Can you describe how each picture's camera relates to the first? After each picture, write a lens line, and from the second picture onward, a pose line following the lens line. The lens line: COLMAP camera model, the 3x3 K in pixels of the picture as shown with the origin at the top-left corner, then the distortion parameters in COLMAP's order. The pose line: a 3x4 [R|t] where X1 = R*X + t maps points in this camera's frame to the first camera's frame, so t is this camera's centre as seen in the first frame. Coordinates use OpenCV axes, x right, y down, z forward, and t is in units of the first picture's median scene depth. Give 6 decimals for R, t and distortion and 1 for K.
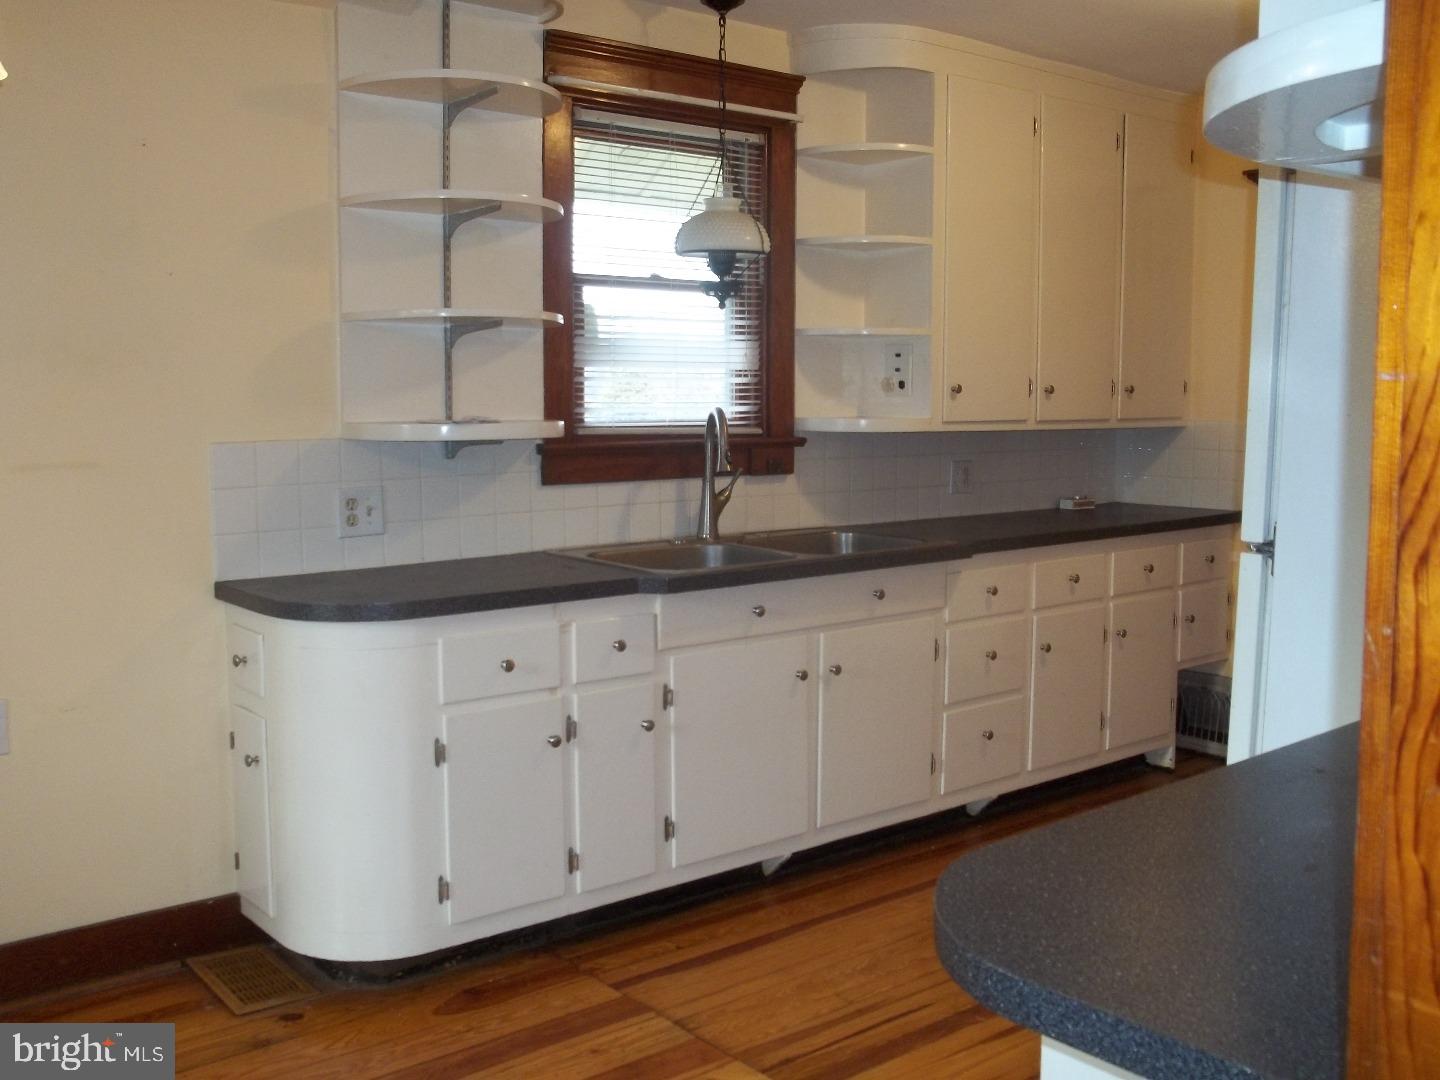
lens RADIAL K [[1435.7, 0, 720.0], [0, 1435.7, 540.0], [0, 0, 1]] dist [-0.109765, 0.161318]
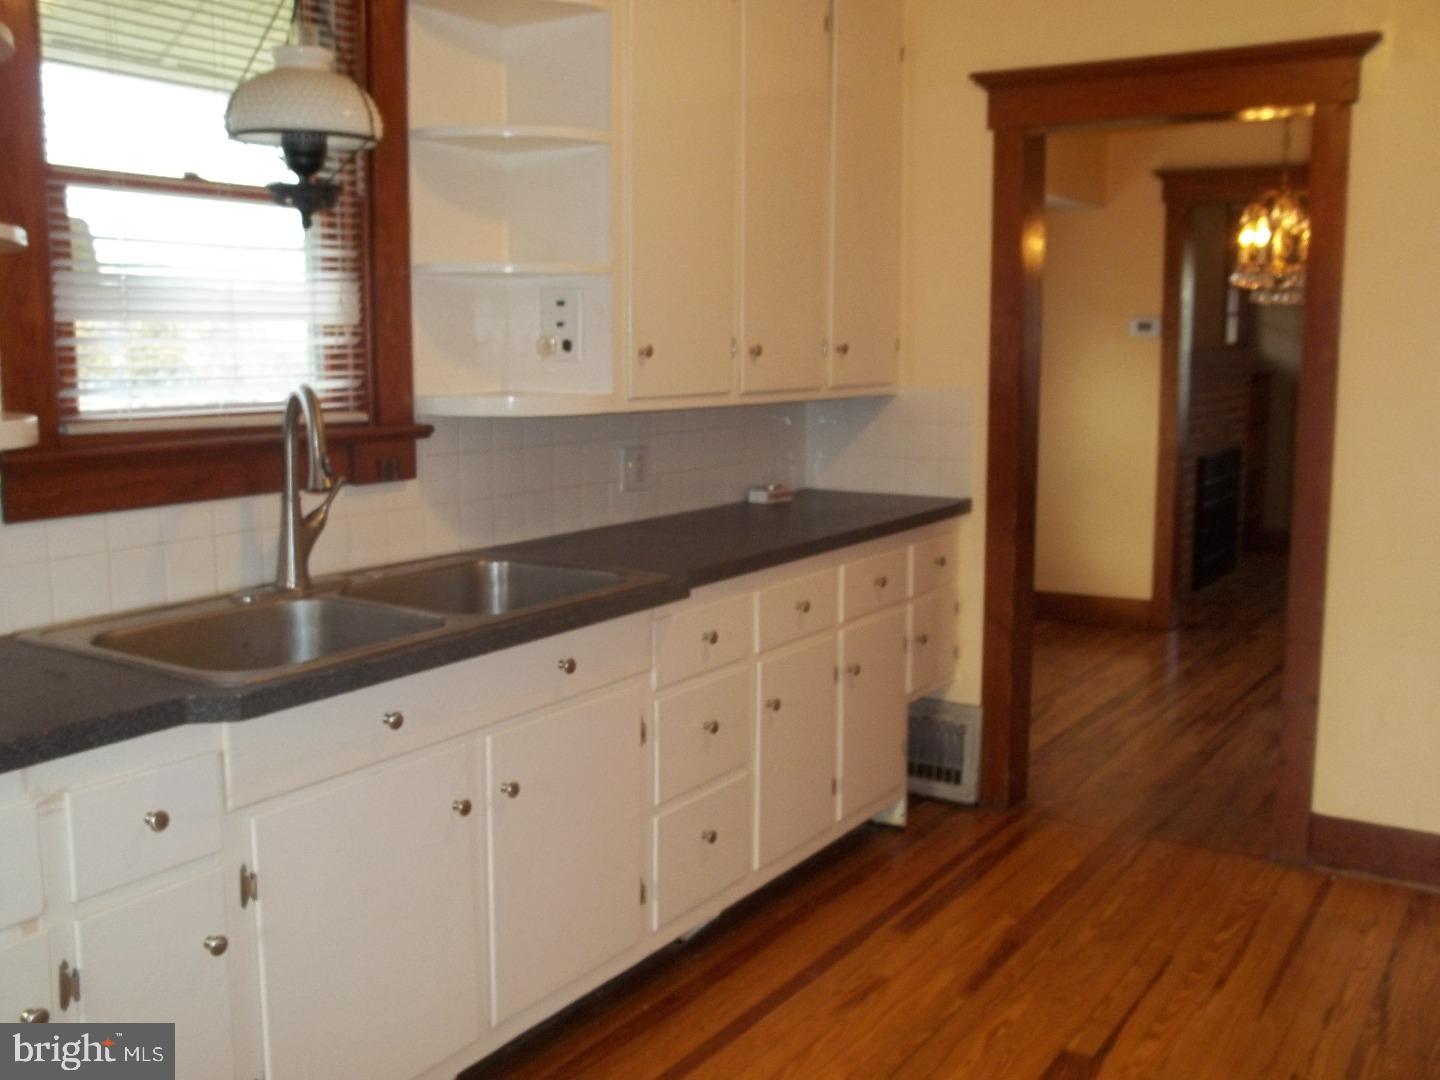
lens RADIAL K [[1435.7, 0, 720.0], [0, 1435.7, 540.0], [0, 0, 1]] dist [-0.109765, 0.161318]
pose [[0.951990, -0.041805, 0.303260, -0.018776], [0.031327, 0.998735, 0.039337, -0.040727], [-0.304521, -0.027948, 0.952096, 0.324854]]
